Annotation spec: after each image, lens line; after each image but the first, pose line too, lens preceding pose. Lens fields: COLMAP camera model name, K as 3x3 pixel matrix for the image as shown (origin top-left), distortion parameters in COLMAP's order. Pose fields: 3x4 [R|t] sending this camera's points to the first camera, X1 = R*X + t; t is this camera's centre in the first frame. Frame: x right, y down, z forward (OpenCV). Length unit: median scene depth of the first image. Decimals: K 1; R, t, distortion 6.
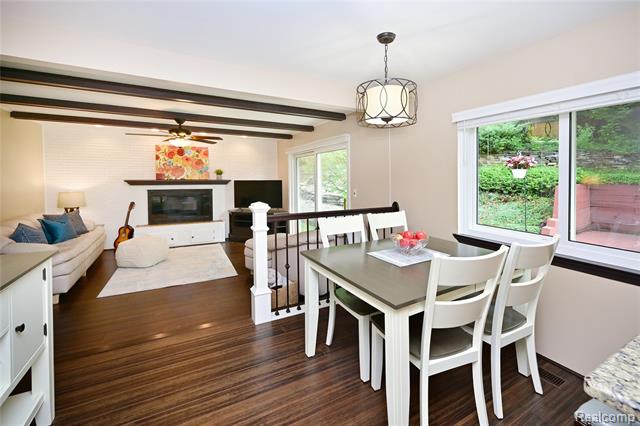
lens RADIAL K [[272.0, 0, 328.1], [0, 272.0, 189.3], [0, 0, 1]] dist [0.005638, -0.000707]
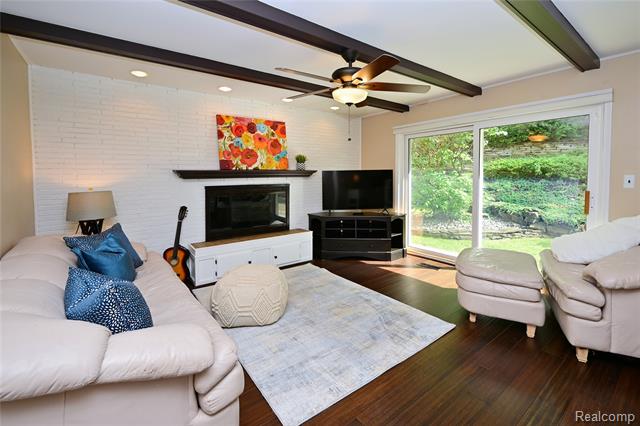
lens RADIAL K [[272.0, 0, 306.9], [0, 272.0, 188.1], [0, 0, 1]] dist [0.005638, -0.000707]
pose [[0.986505, -0.020098, 0.162490, -0.529137], [0.019717, 0.999798, 0.003957, 0.008267], [-0.162537, -0.000700, 0.986702, 0.344348]]
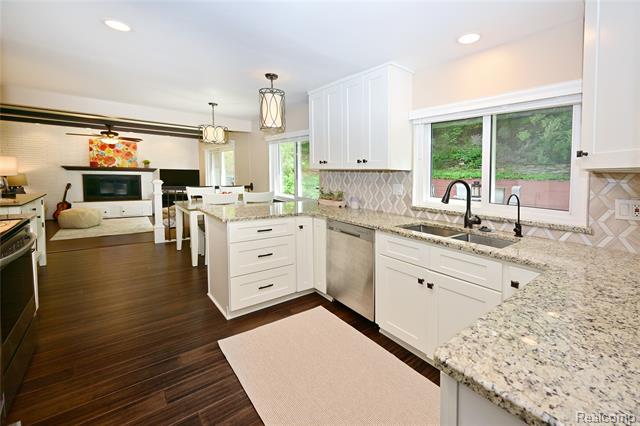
lens RADIAL K [[272.0, 0, 348.2], [0, 272.0, 194.9], [0, 0, 1]] dist [0.005638, -0.000707]
pose [[0.978920, 0.009988, 0.203998, 0.298102], [-0.019242, 0.998871, 0.043427, 0.019357], [-0.203334, -0.046437, 0.978008, -0.512191]]
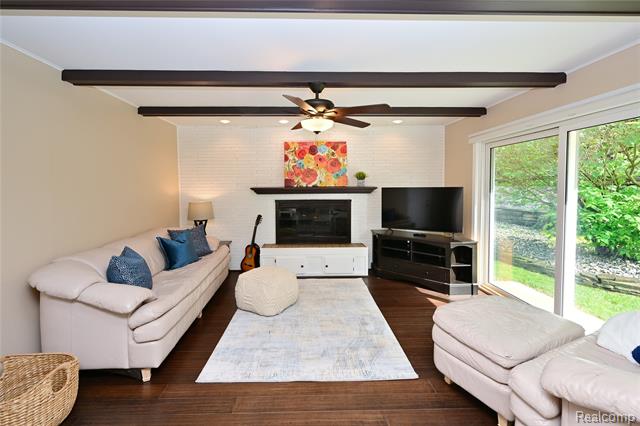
lens RADIAL K [[272.0, 0, 323.4], [0, 272.0, 196.4], [0, 0, 1]] dist [0.005638, -0.000707]
pose [[0.906876, 0.010589, -0.421263, -0.203778], [-0.009069, 0.999943, 0.005611, -0.013614], [0.421299, -0.001268, 0.906921, 0.342763]]
